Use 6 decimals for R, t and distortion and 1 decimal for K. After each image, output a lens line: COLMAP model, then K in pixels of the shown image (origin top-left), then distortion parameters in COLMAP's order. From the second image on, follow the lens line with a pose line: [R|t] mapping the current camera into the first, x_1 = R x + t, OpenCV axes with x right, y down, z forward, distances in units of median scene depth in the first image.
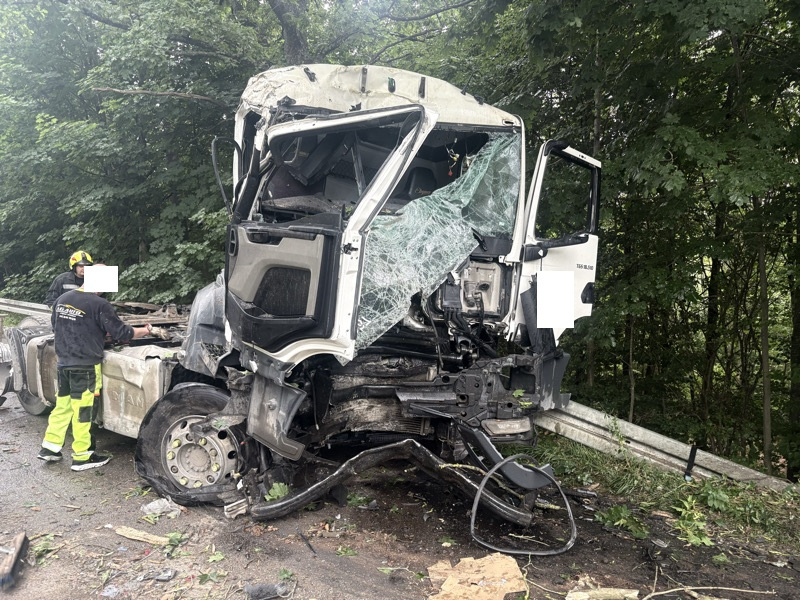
lens RADIAL K [[616.1, 0, 405.5], [0, 616.1, 300.5], [0, 0, 1]] dist [0.054757, -0.071331]
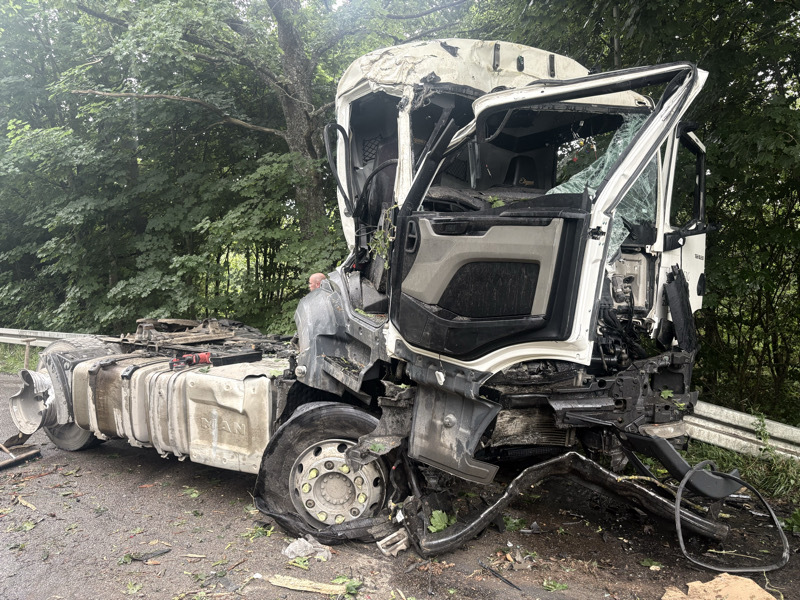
lens RADIAL K [[616.1, 0, 405.5], [0, 616.1, 300.5], [0, 0, 1]] dist [0.054757, -0.071331]
pose [[0.994713, -0.042074, 0.093675, -0.296522], [0.043527, 0.998961, -0.013518, 0.005937], [-0.093009, 0.017524, 0.995511, 0.115974]]
